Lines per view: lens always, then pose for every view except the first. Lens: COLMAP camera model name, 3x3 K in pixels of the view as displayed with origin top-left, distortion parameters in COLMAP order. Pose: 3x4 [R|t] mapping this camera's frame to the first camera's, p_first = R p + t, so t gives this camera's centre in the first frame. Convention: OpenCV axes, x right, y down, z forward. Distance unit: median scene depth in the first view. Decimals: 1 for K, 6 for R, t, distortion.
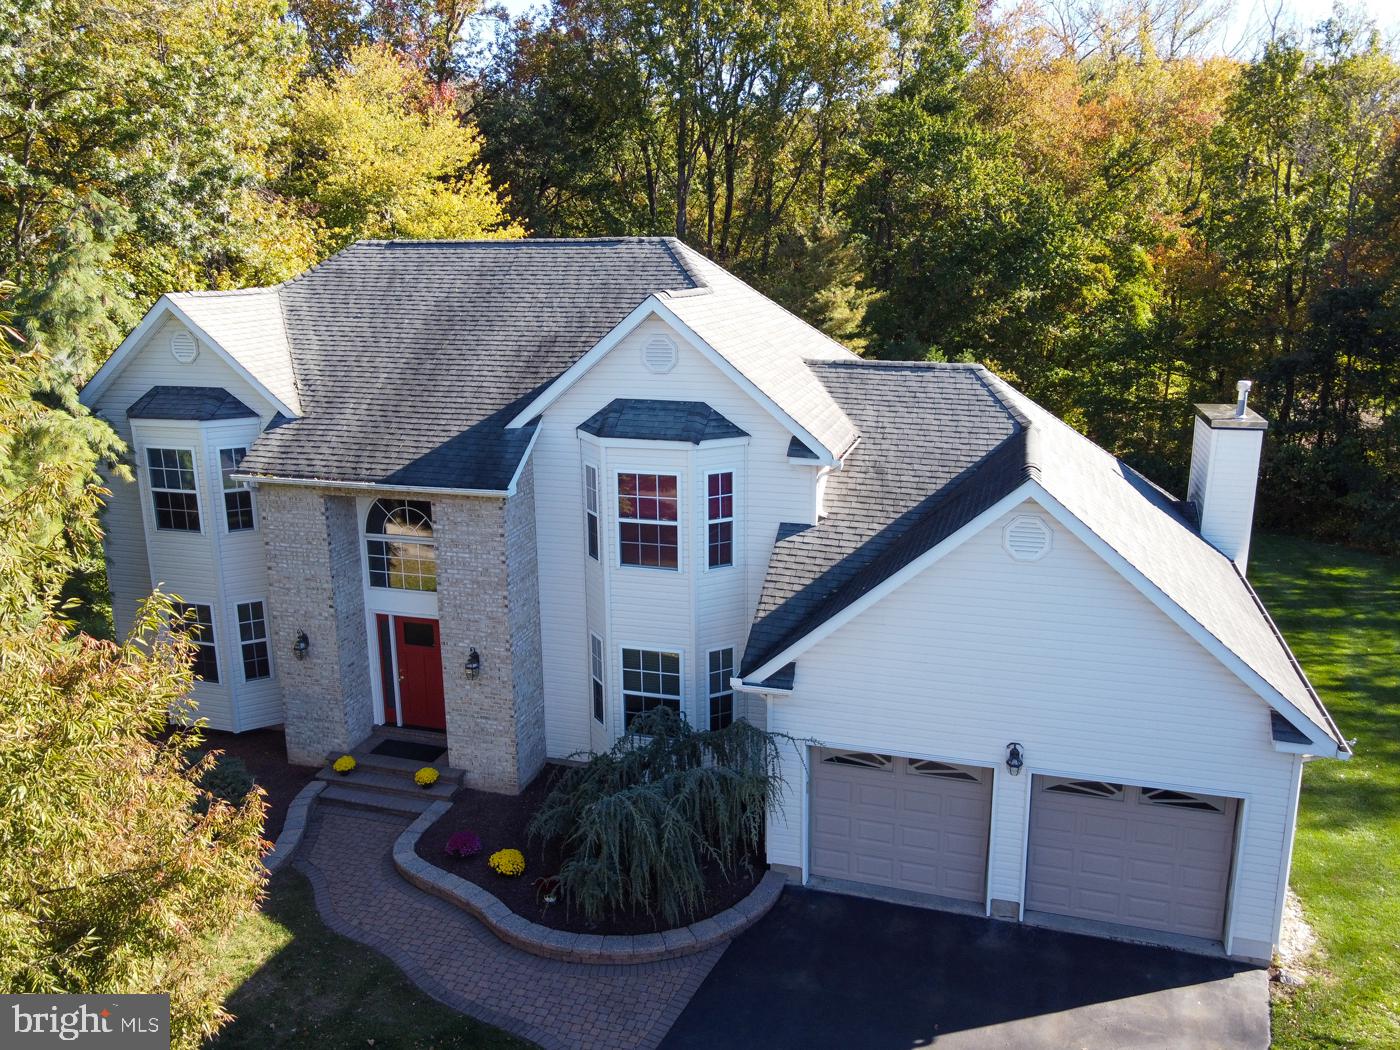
lens RADIAL K [[1078.7, 0, 700.8], [0, 1078.7, 507.2], [0, 0, 1]] dist [-0.006714, 0.039985]
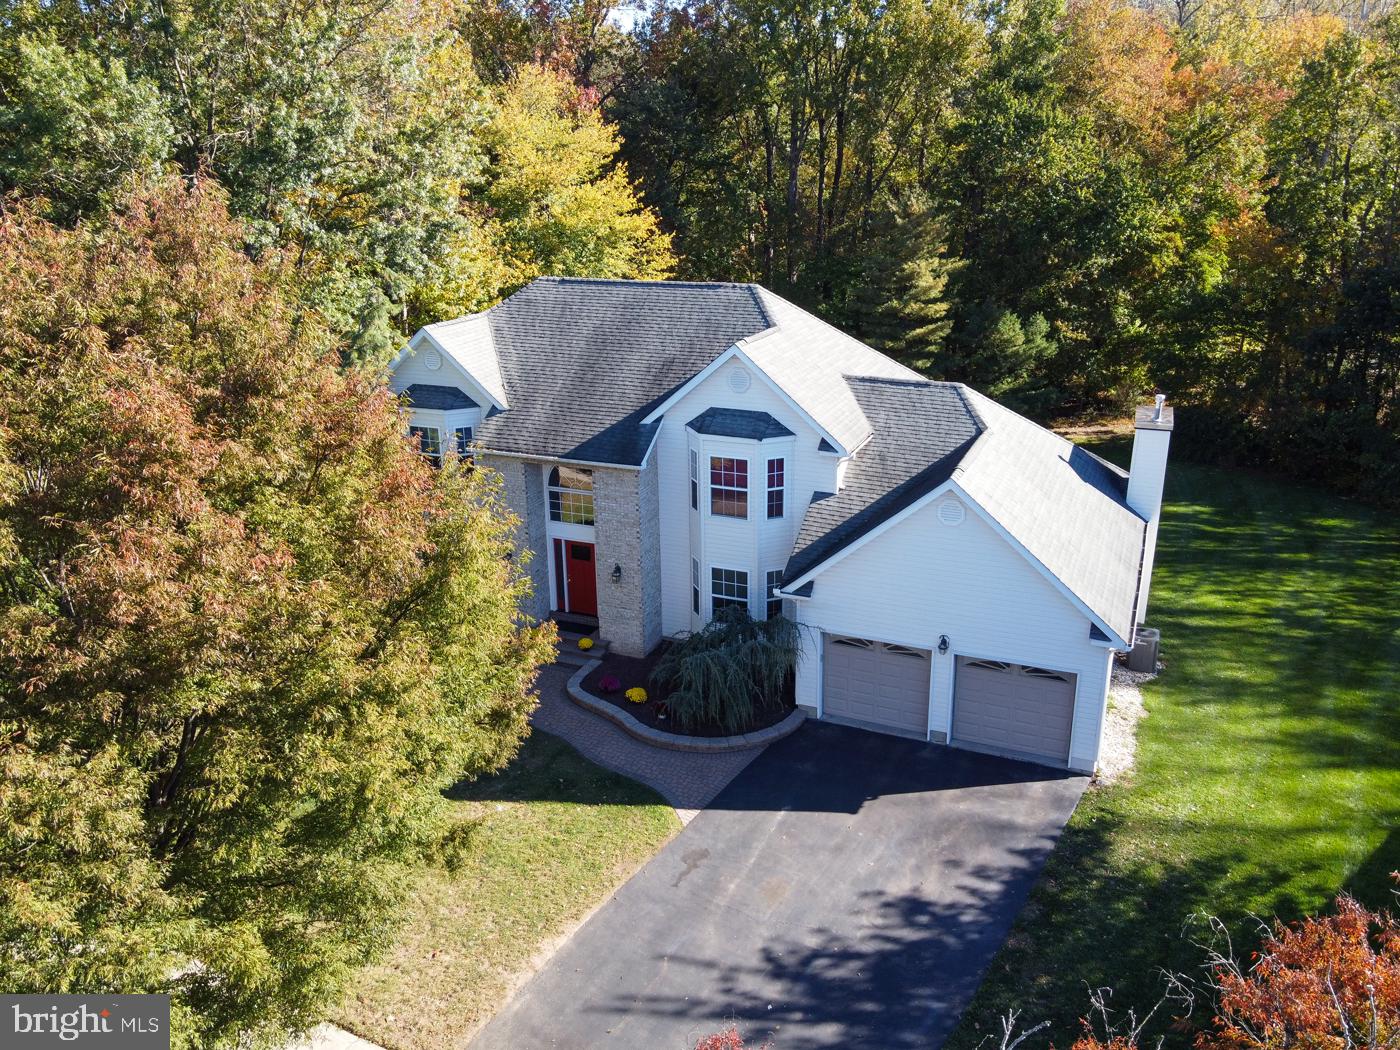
lens RADIAL K [[1078.7, 0, 700.8], [0, 1078.7, 507.2], [0, 0, 1]] dist [-0.006714, 0.039985]
pose [[0.993153, 0.032651, -0.112162, 0.079823], [-0.023458, 0.996330, 0.082322, -0.079897], [0.114438, -0.079128, 0.990274, -0.511631]]
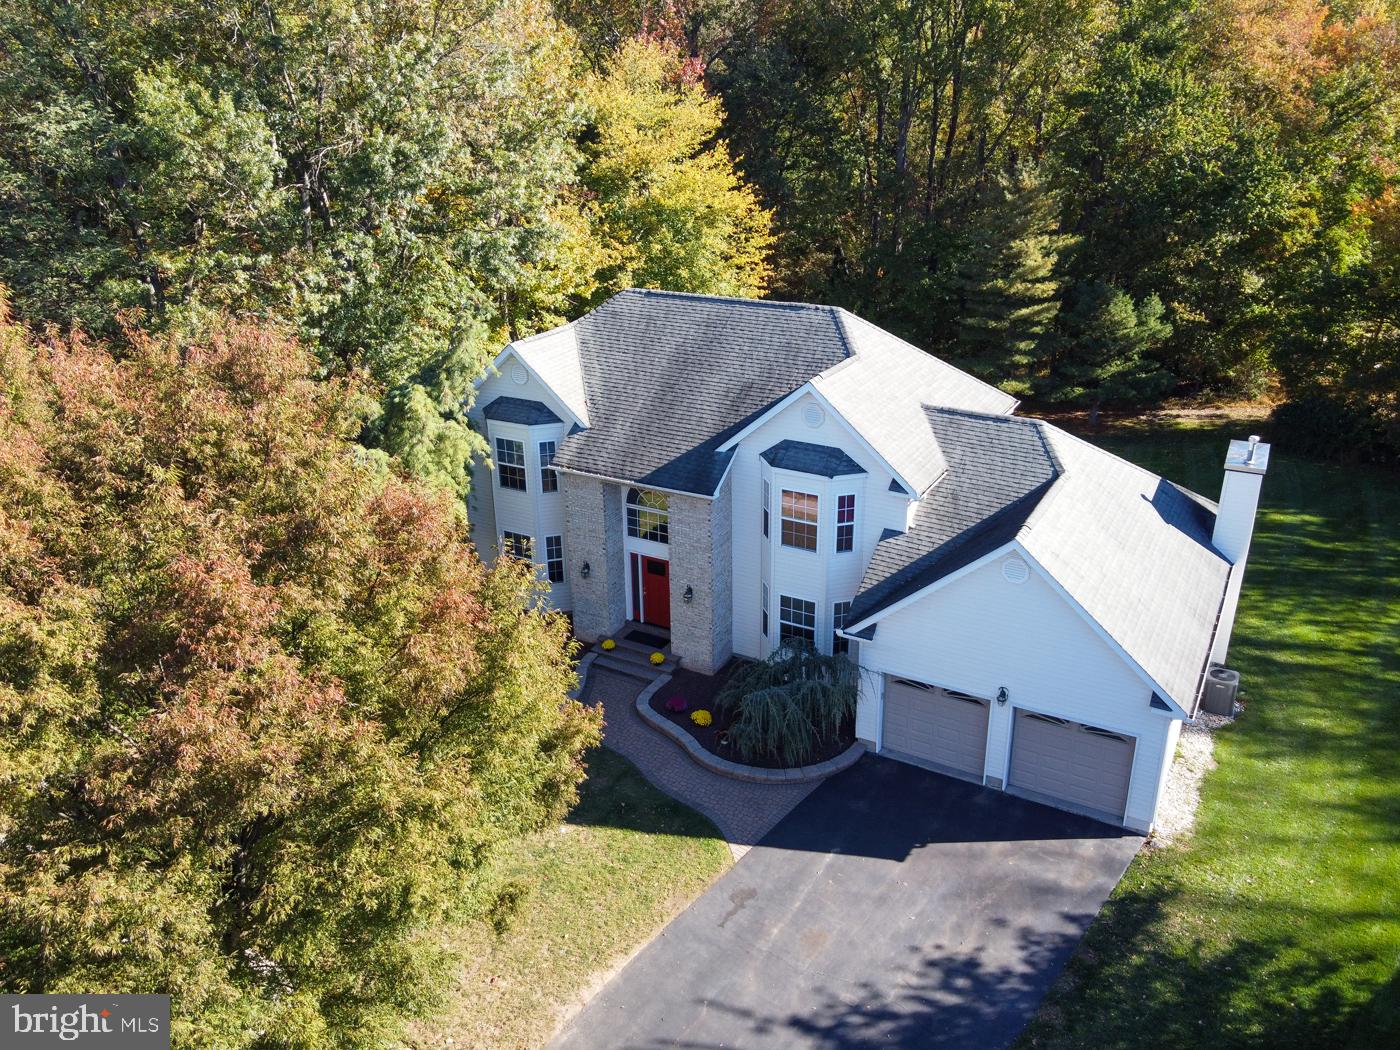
lens RADIAL K [[1078.7, 0, 700.8], [0, 1078.7, 507.2], [0, 0, 1]] dist [-0.006714, 0.039985]
pose [[0.975128, 0.078411, -0.207308, 0.126030], [-0.047332, 0.987425, 0.150838, -0.219915], [0.216528, -0.137274, 0.966577, -0.514586]]
